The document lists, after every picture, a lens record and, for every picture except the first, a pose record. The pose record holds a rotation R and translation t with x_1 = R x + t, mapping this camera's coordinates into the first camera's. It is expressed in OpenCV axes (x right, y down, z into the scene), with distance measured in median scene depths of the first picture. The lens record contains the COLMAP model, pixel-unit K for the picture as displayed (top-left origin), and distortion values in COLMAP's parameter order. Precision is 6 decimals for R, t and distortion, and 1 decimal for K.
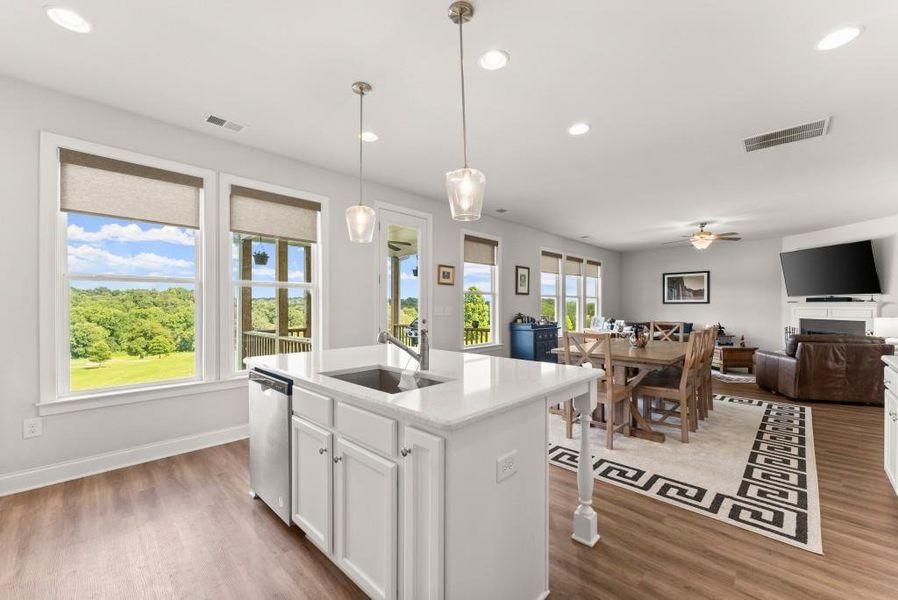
lens RADIAL K [[360.0, 0, 446.7], [0, 360.0, 304.6], [0, 0, 1]] dist [-0.001578, -0.000145]
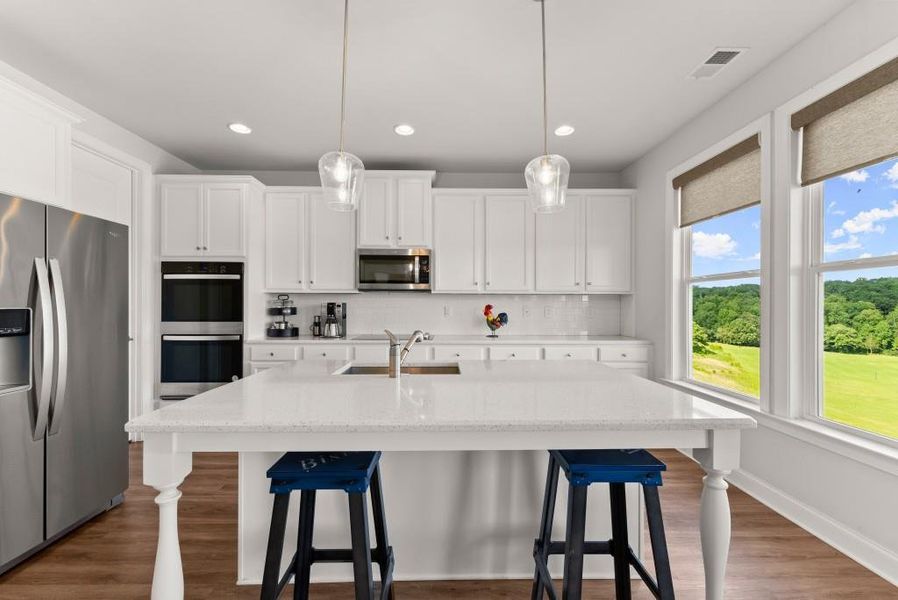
lens RADIAL K [[360.0, 0, 446.7], [0, 360.0, 304.6], [0, 0, 1]] dist [-0.001578, -0.000145]
pose [[-0.706630, -0.003314, -0.707576, 0.142469], [0.000811, 0.999985, -0.005493, 0.003117], [0.707583, -0.004455, -0.706616, 0.504179]]
